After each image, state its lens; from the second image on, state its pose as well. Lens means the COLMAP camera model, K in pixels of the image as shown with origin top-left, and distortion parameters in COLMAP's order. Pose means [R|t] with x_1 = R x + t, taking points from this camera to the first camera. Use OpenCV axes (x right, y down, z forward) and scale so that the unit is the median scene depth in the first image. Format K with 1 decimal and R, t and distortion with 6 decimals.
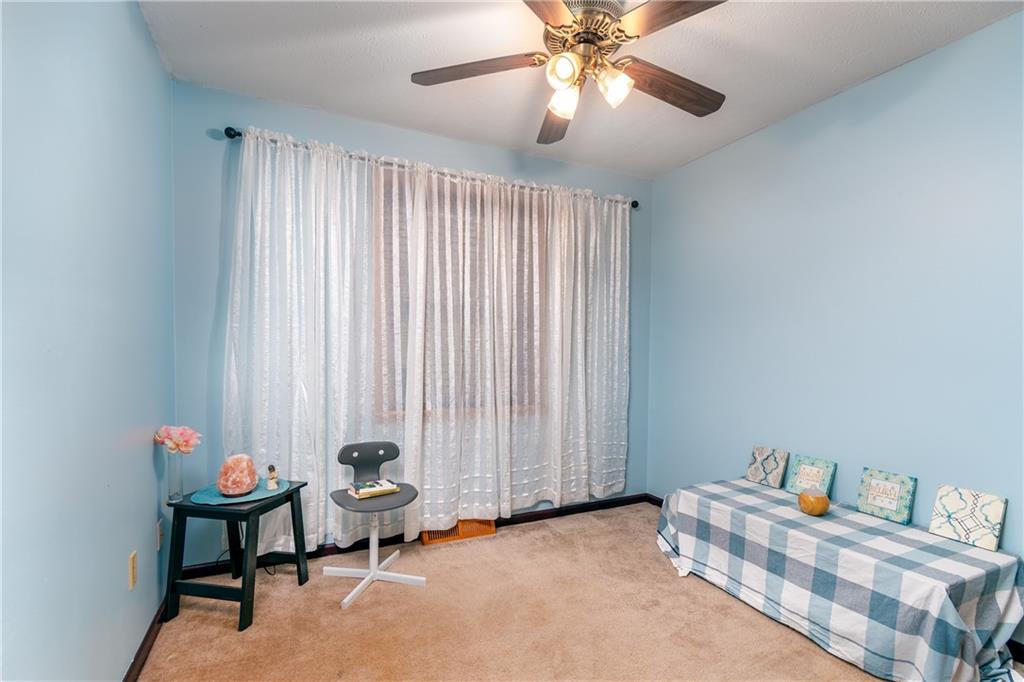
lens RADIAL K [[451.9, 0, 512.0], [0, 451.9, 341.0], [0, 0, 1]] dist [0.000287, -0.000082]
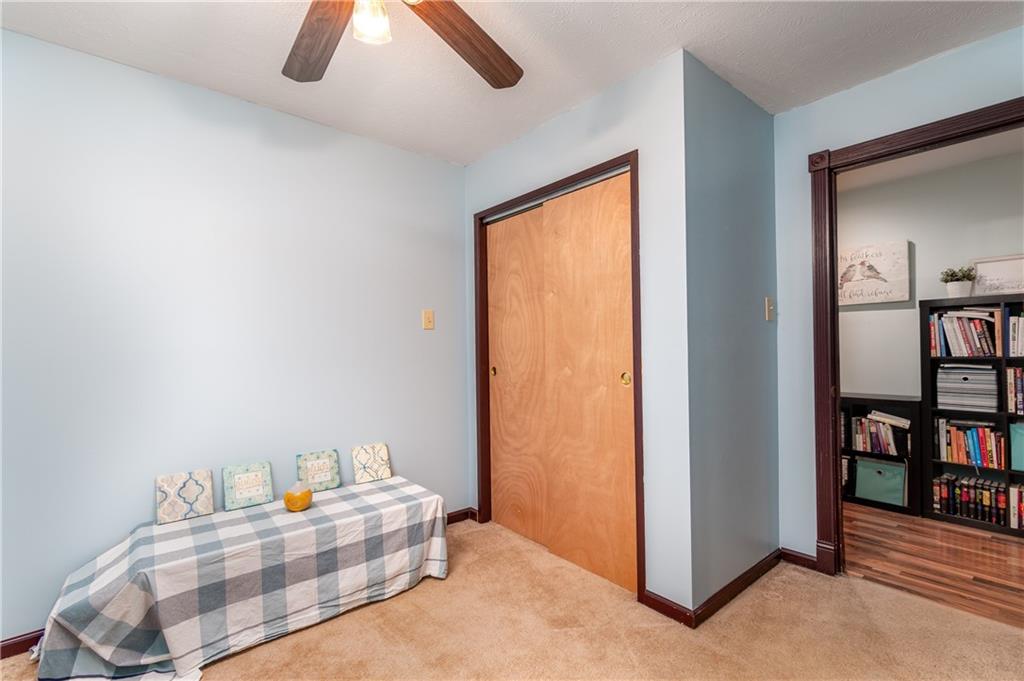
lens RADIAL K [[451.9, 0, 512.0], [0, 451.9, 340.5], [0, 0, 1]] dist [0.000287, -0.000082]
pose [[-0.231564, 0.020186, 0.972610, -0.484617], [-0.001905, 0.999773, -0.021203, 0.019731], [-0.972818, -0.006762, -0.231473, 0.818250]]
